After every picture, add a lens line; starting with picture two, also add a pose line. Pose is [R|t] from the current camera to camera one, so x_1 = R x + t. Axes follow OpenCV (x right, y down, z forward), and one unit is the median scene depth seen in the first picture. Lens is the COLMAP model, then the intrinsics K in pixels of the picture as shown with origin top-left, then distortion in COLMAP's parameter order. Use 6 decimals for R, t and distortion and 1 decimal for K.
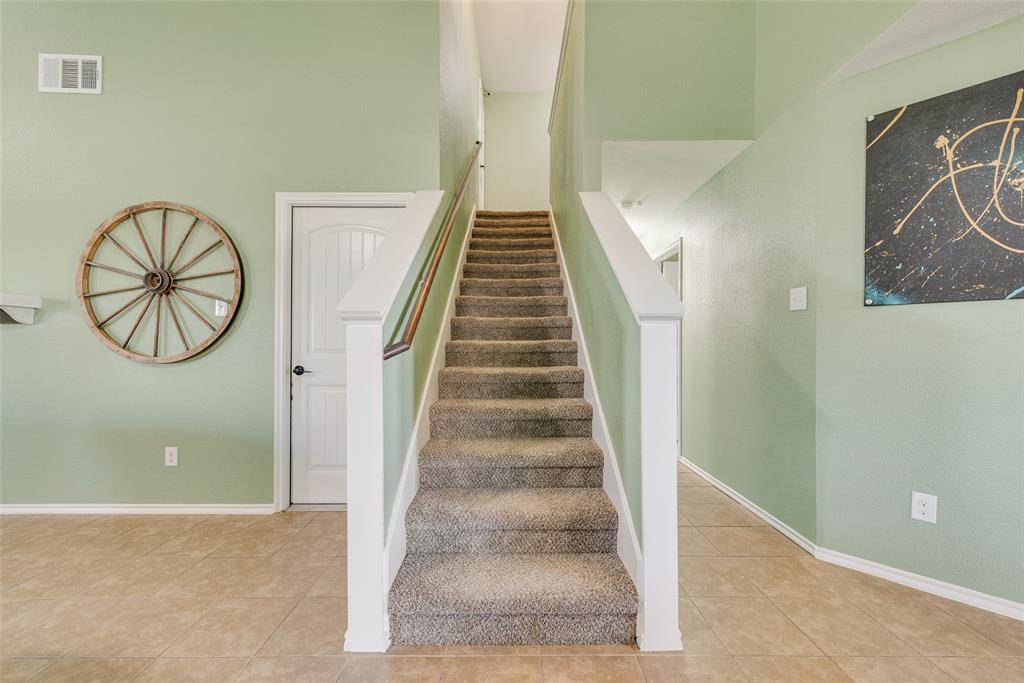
lens RADIAL K [[404.6, 0, 511.1], [0, 404.6, 346.7], [0, 0, 1]] dist [0.007757, -0.000154]
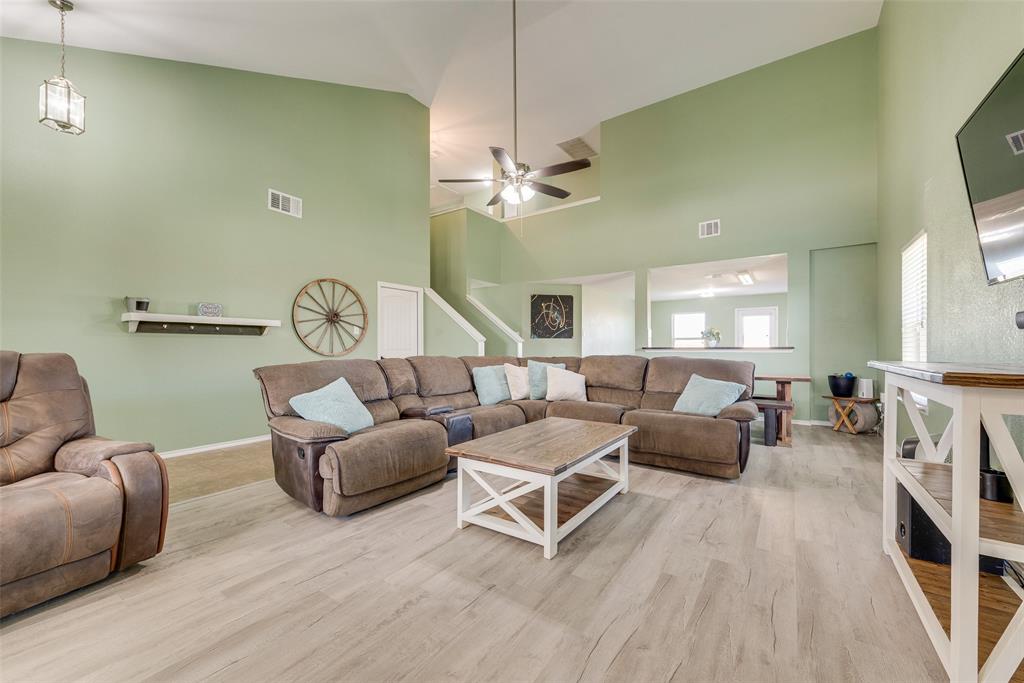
lens RADIAL K [[404.6, 0, 511.1], [0, 404.6, 346.7], [0, 0, 1]] dist [0.007757, -0.000154]
pose [[0.562286, -0.002884, 0.826938, -2.049215], [0.005874, 0.999983, -0.000507, -0.005193], [-0.826922, 0.005143, 0.562293, -0.902242]]
